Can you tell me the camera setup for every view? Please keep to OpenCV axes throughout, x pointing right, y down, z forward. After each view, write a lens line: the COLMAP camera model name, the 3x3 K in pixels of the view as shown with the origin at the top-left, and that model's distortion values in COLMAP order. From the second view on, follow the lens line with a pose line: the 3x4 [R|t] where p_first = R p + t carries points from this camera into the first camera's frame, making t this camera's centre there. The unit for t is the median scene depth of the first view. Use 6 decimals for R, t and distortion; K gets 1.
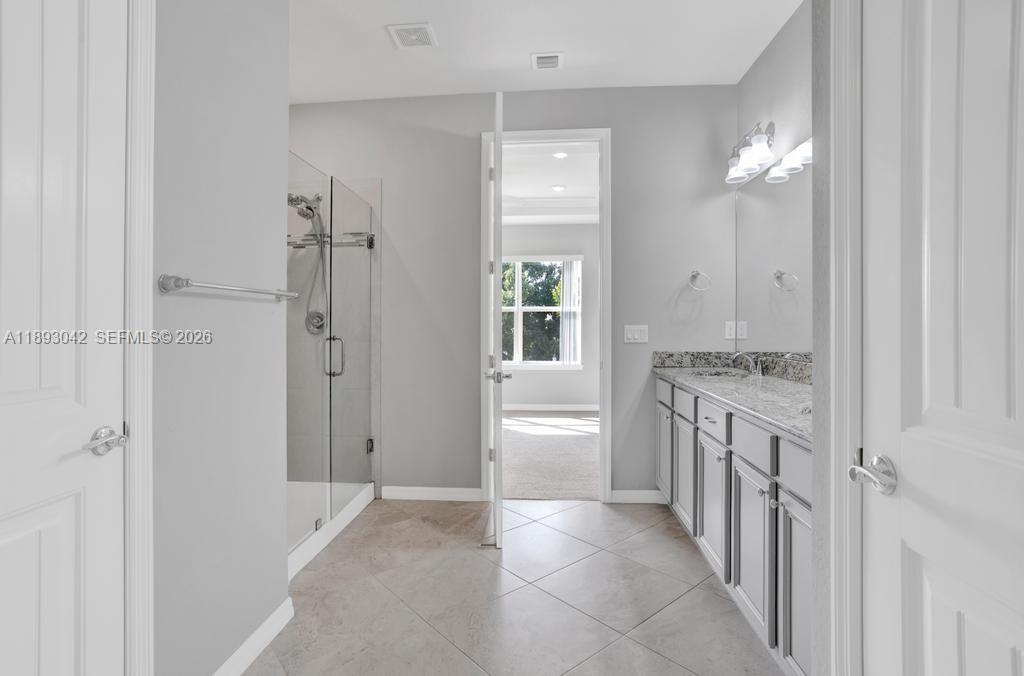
lens RADIAL K [[495.5, 0, 509.9], [0, 495.5, 330.2], [0, 0, 1]] dist [-0.028339, -0.000481]
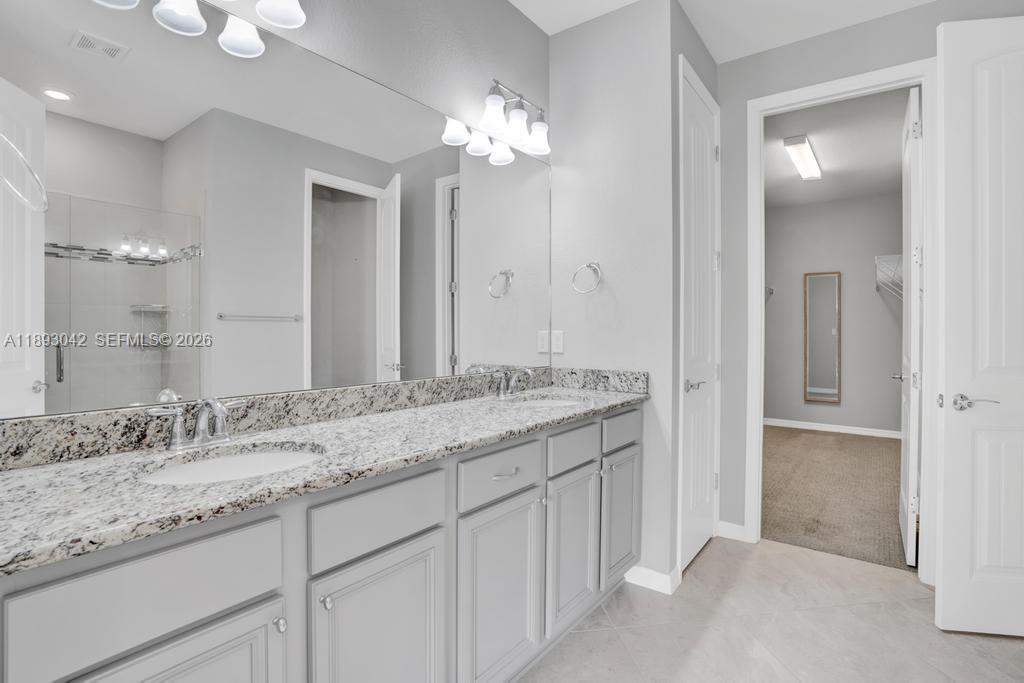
lens RADIAL K [[495.5, 0, 513.0], [0, 495.5, 337.9], [0, 0, 1]] dist [-0.028339, -0.000481]
pose [[-0.838279, -0.006858, 0.545198, 0.023748], [0.000984, 0.999900, 0.014090, -0.009312], [-0.545240, 0.012348, -0.838189, 1.014643]]
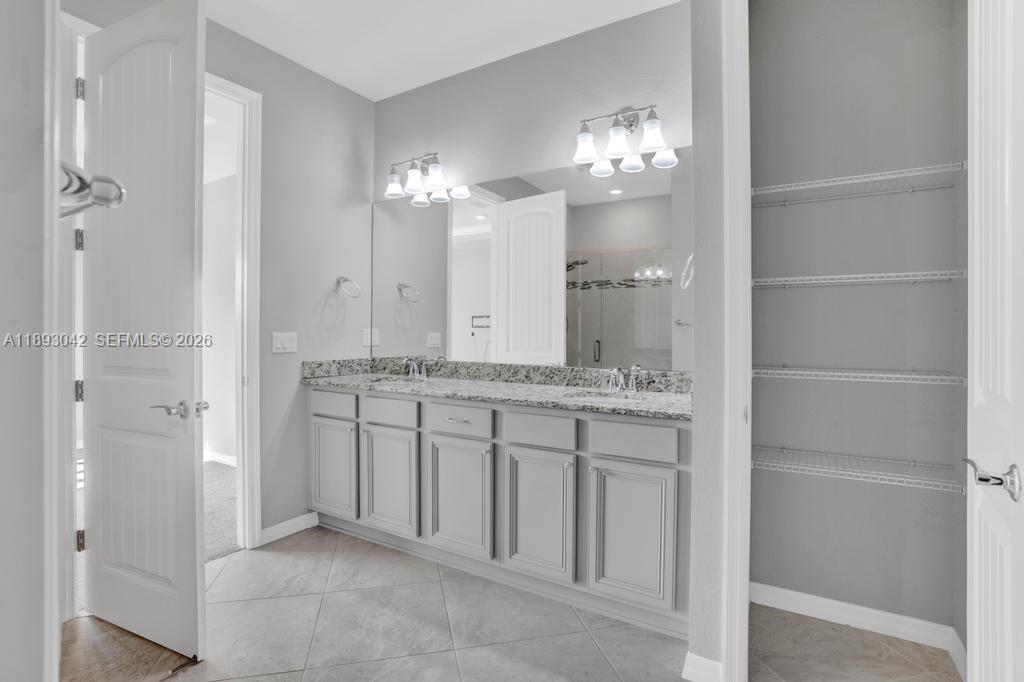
lens RADIAL K [[495.5, 0, 507.9], [0, 495.5, 338.0], [0, 0, 1]] dist [-0.028339, -0.000481]
pose [[0.487434, -0.007953, 0.873124, -0.315385], [0.004003, 0.999968, 0.006874, -0.004665], [-0.873151, 0.000144, 0.487450, 0.237489]]
